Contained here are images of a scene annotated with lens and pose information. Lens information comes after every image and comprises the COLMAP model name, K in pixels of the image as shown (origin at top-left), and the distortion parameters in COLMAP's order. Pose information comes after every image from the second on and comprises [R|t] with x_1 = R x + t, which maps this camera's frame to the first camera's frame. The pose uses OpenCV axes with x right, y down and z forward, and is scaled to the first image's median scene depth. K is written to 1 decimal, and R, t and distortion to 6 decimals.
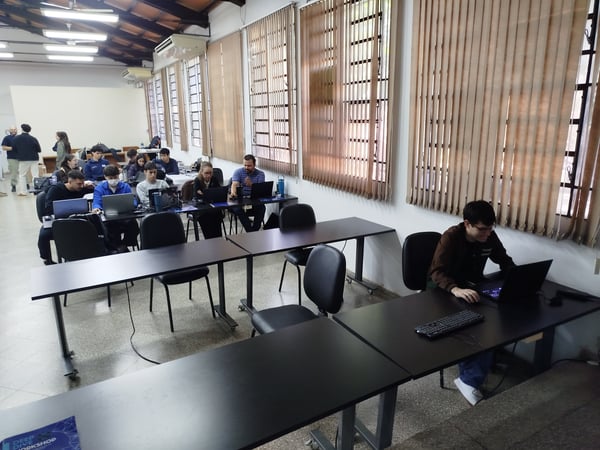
lens RADIAL K [[410.4, 0, 300.0], [0, 410.4, 225.0], [0, 0, 1]] dist [0.046490, -0.080062]
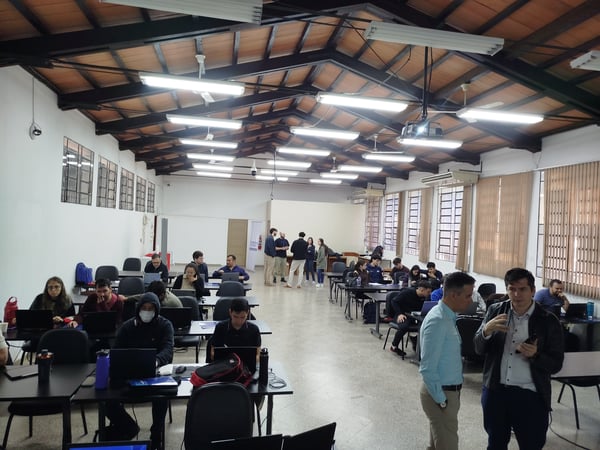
lens RADIAL K [[410.4, 0, 300.0], [0, 410.4, 225.0], [0, 0, 1]] dist [0.046490, -0.080062]
pose [[0.947030, 0.055901, -0.316242, -0.325763], [-0.133172, 0.964434, -0.228323, 0.030812], [0.292232, 0.258344, 0.920793, -0.205460]]
